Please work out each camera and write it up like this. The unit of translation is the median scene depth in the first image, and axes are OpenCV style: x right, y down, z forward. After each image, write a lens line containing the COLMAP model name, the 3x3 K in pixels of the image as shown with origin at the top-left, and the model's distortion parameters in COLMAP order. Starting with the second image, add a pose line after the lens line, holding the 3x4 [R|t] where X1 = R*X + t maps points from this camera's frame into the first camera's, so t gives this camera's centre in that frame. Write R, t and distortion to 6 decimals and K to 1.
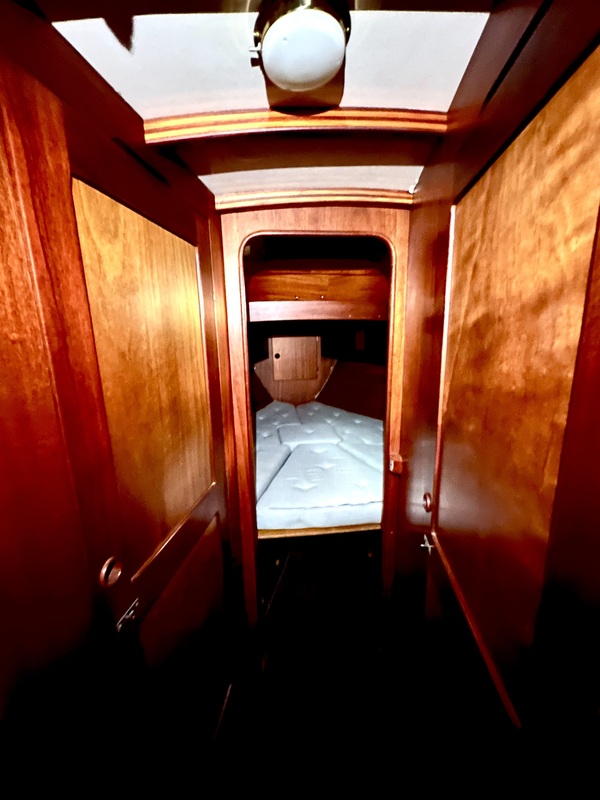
lens RADIAL K [[326.0, 0, 300.0], [0, 326.0, 400.0], [0, 0, 1]] dist [-0.001427, 0.000246]
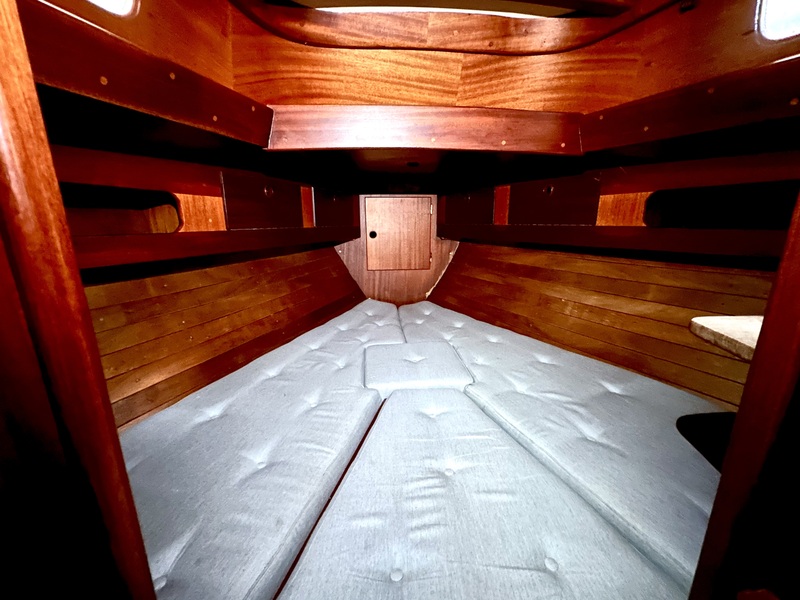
lens RADIAL K [[326.0, 0, 400.0], [0, 326.0, 300.0], [0, 0, 1]] dist [-0.001427, 0.000246]
pose [[0.999221, 0.026014, -0.029671, 0.011552], [-0.024973, 0.999078, 0.034916, -0.022294], [0.030551, -0.034148, 0.998950, 0.311245]]
